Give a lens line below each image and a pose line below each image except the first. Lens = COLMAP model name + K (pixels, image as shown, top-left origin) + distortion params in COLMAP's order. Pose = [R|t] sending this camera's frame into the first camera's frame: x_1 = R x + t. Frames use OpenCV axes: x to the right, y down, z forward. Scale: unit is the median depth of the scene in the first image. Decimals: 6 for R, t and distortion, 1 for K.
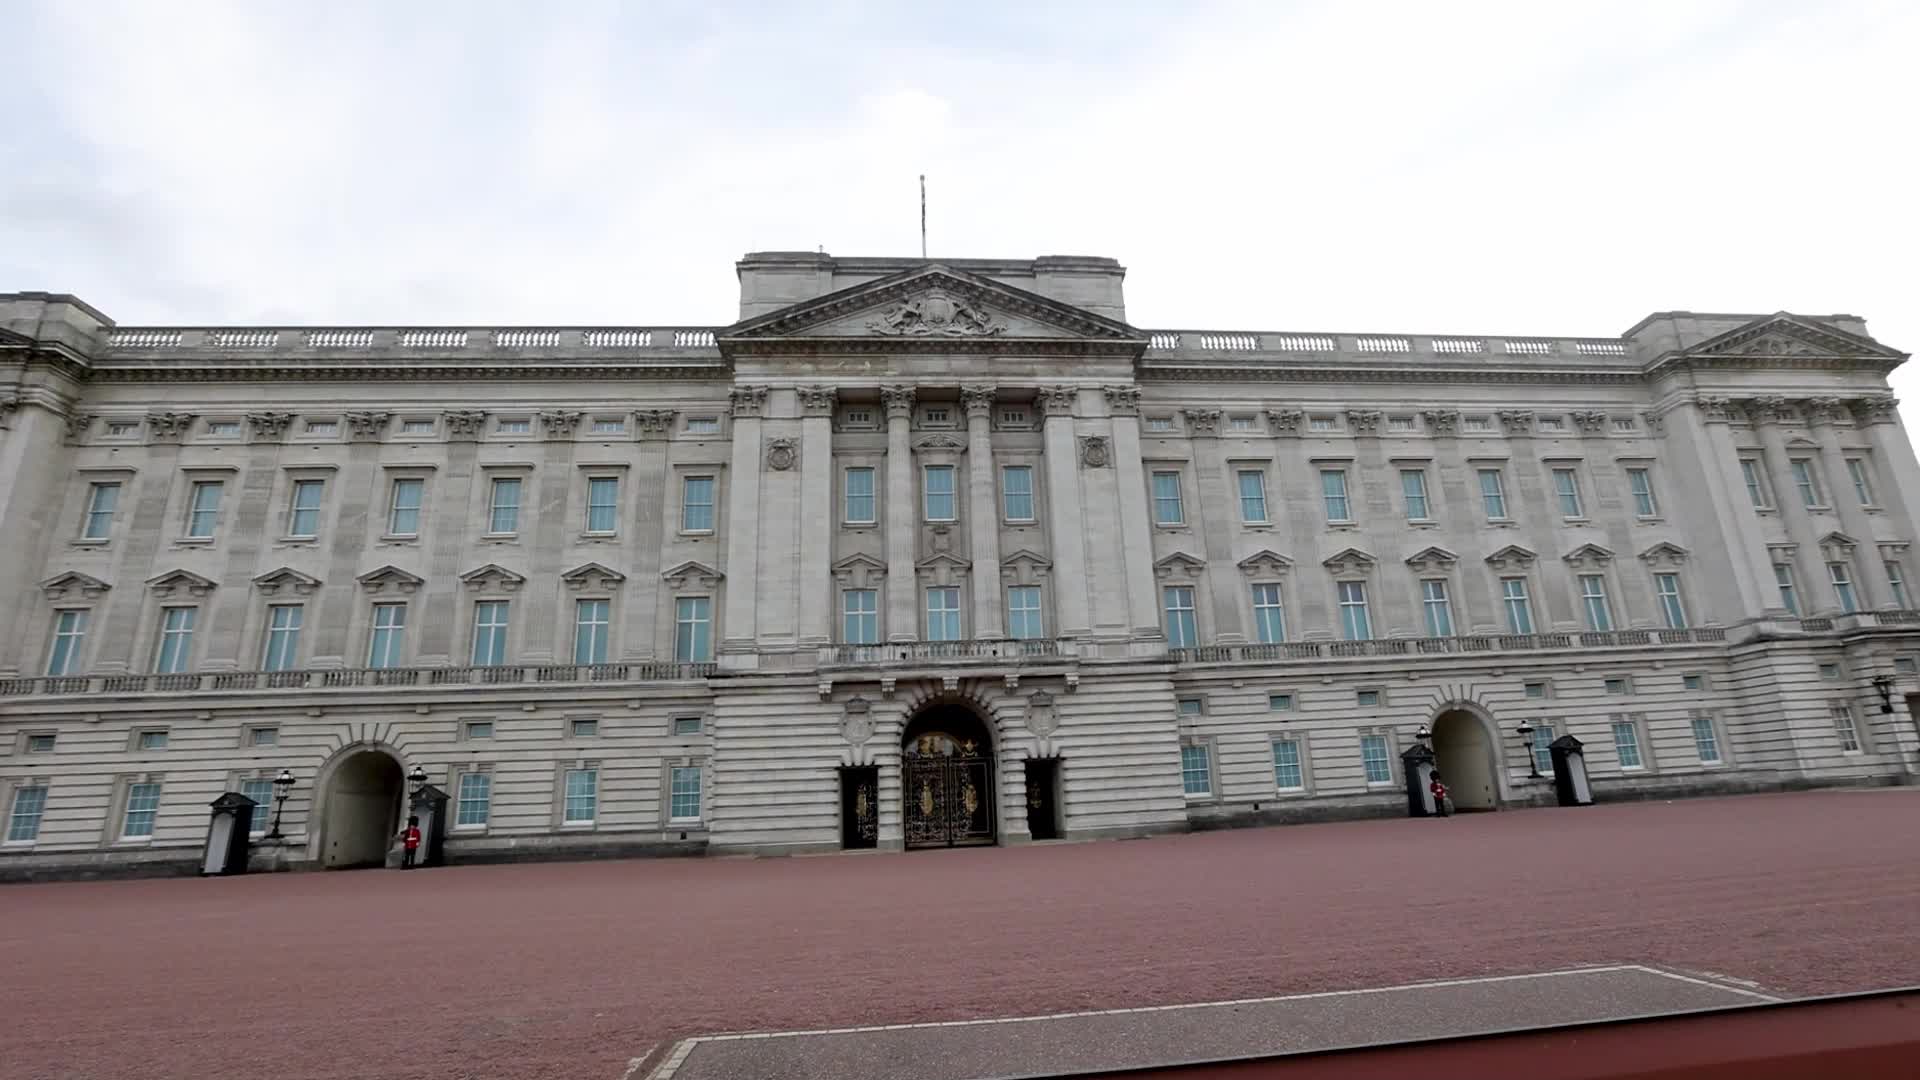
lens RADIAL K [[901.8, 0, 991.0], [0, 901.8, 526.1], [0, 0, 1]] dist [-0.054200, 0.018982]
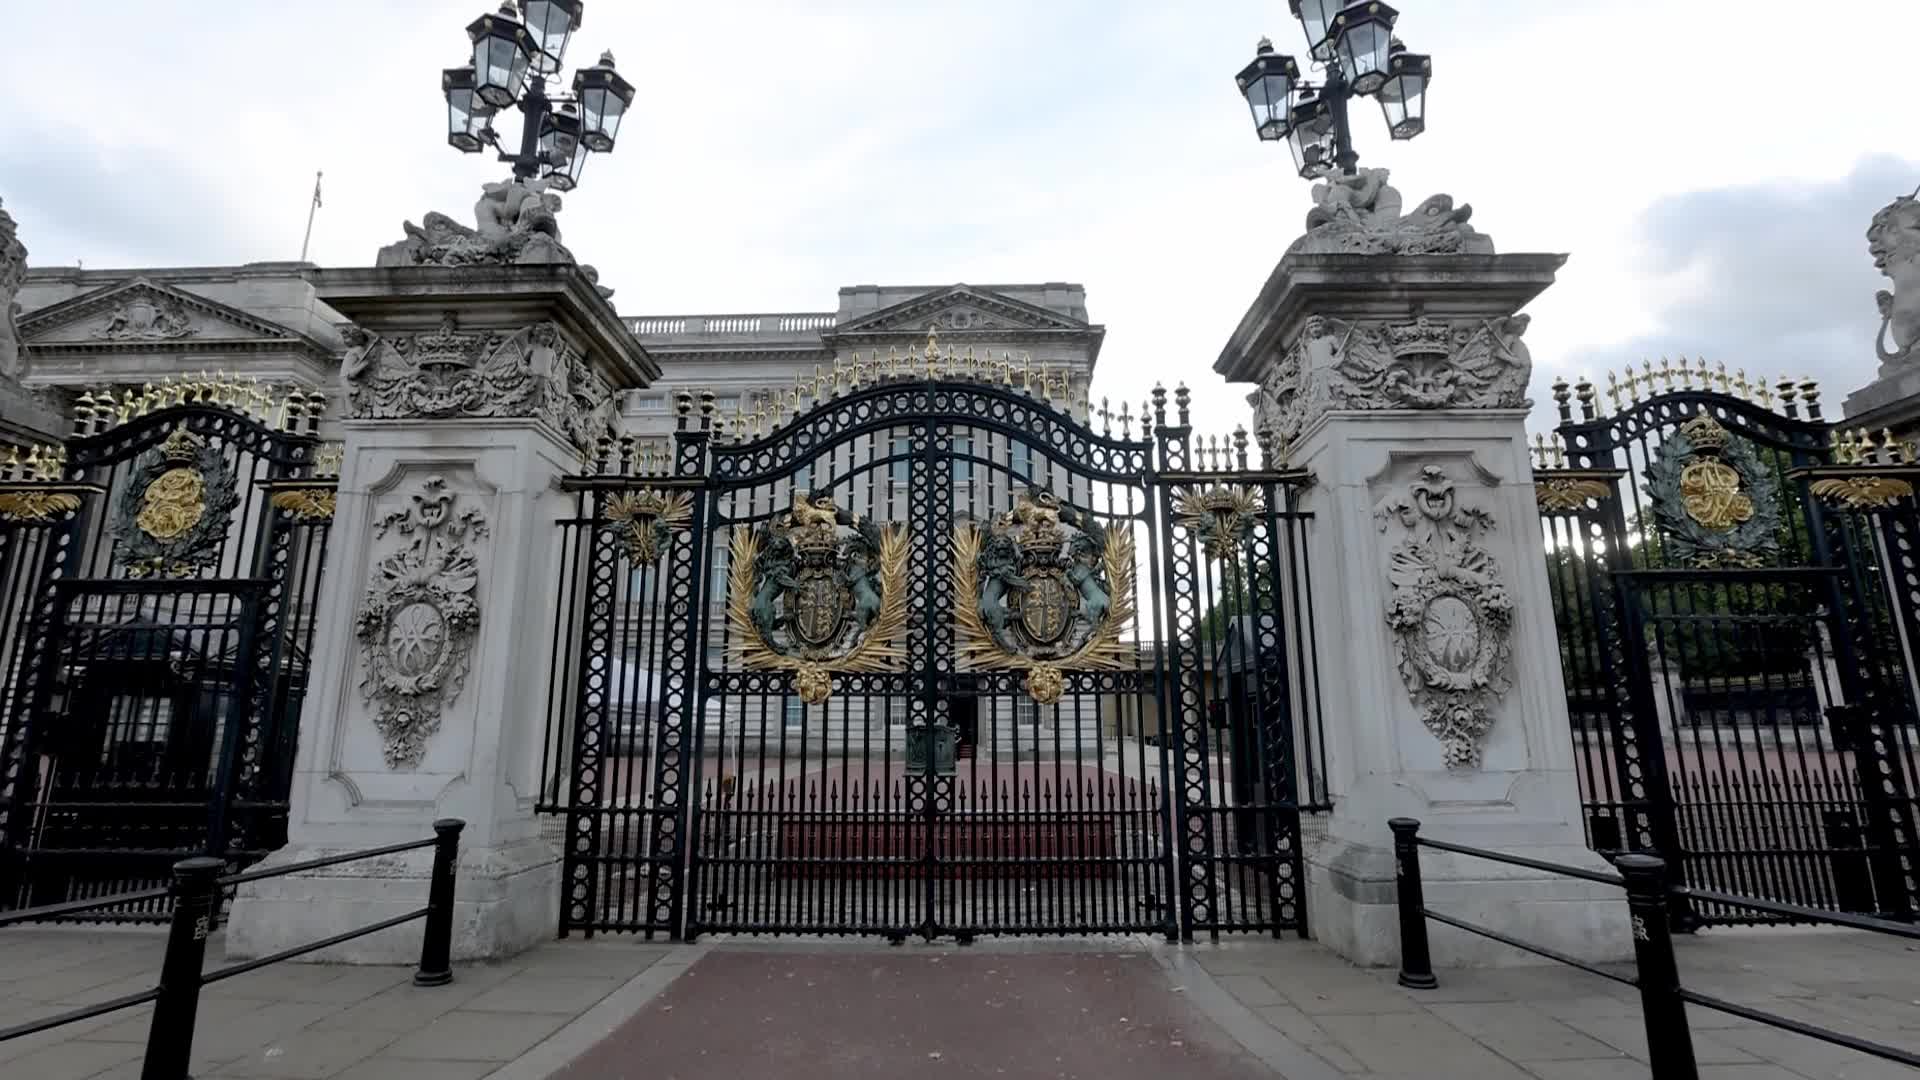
lens RADIAL K [[901.8, 0, 955.6], [0, 901.8, 531.1], [0, 0, 1]] dist [-0.054200, 0.018982]
pose [[0.991435, 0.019345, -0.129161, 1.182371], [-0.006795, 0.995270, 0.096908, -0.075065], [0.130425, -0.095201, 0.986877, -0.036106]]
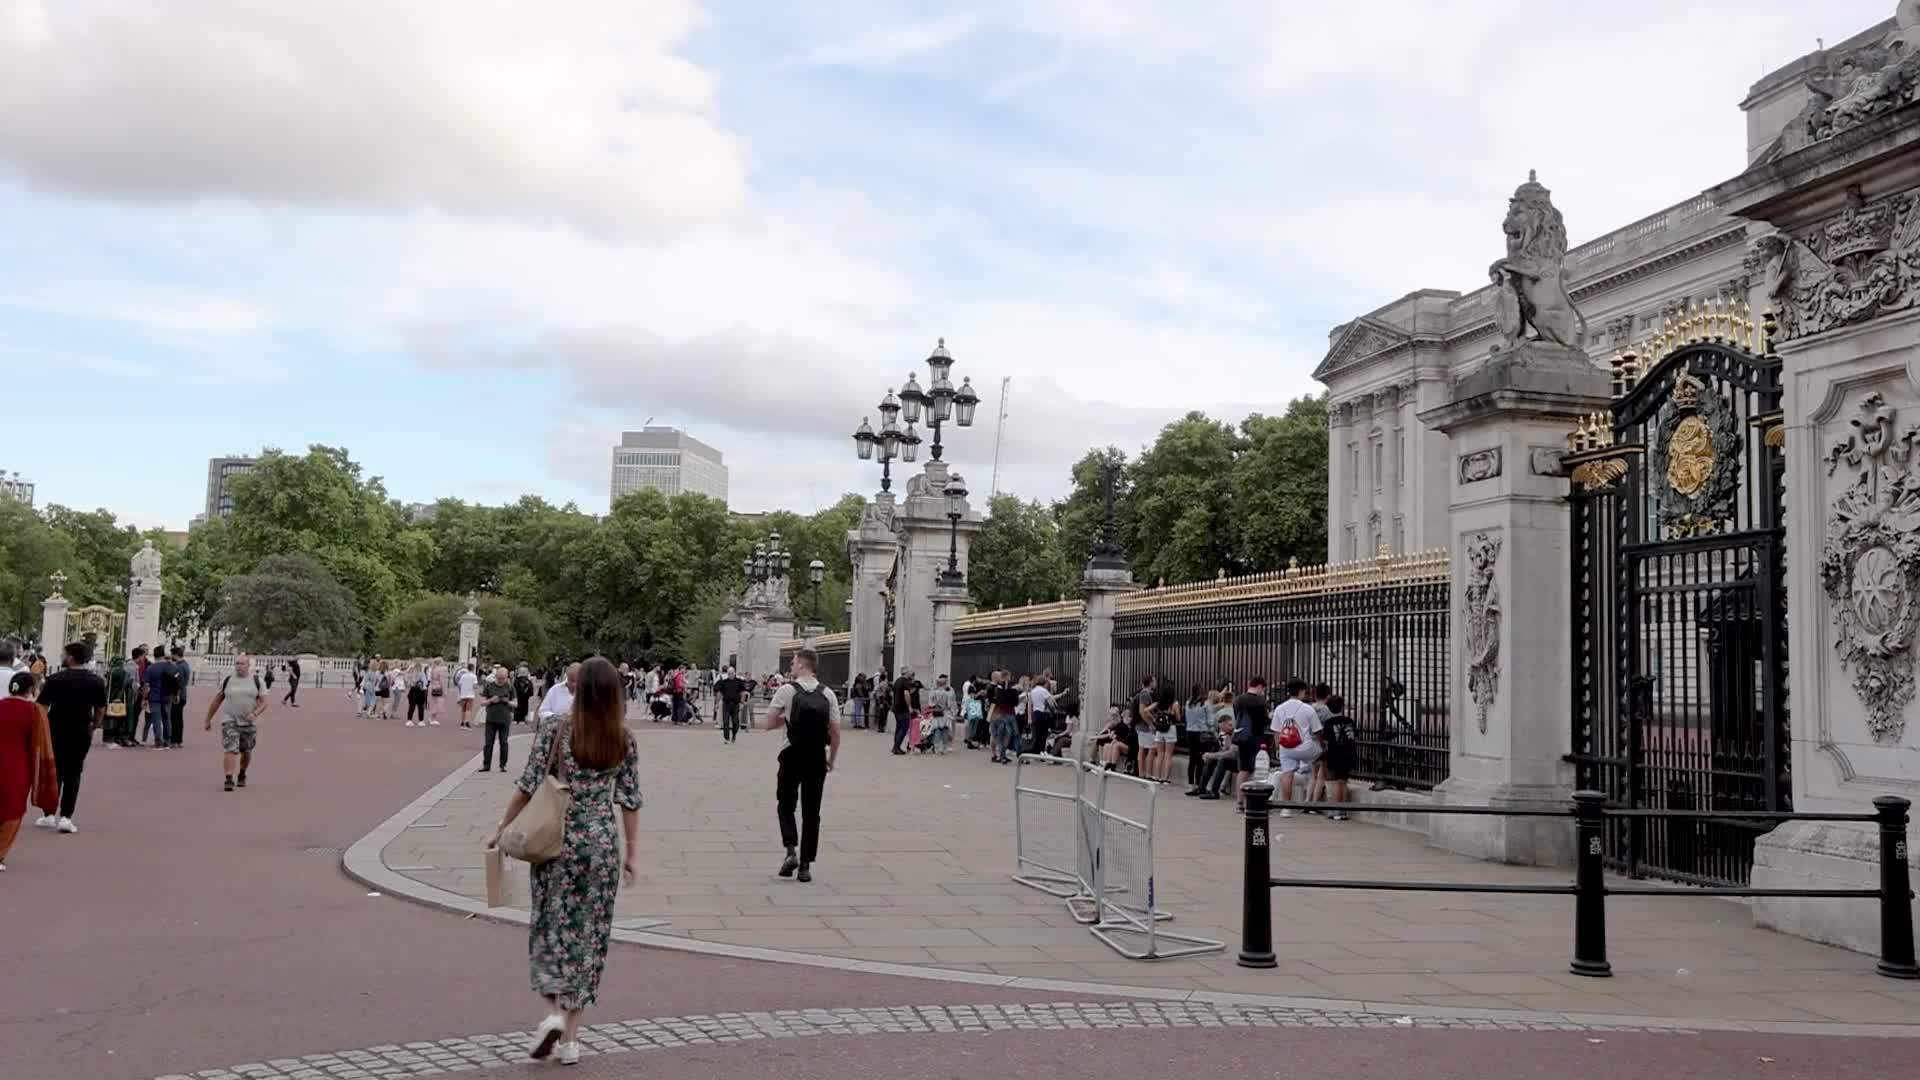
lens RADIAL K [[1719.2, 0, 956.9], [0, 1719.2, 538.3], [0, 0, 1]] dist [0.050933, 0.002914]
pose [[0.103523, -0.029914, -0.994177, 1.357924], [0.272191, 0.962243, -0.000610, -0.088208], [0.956658, -0.270543, 0.107757, -0.058375]]
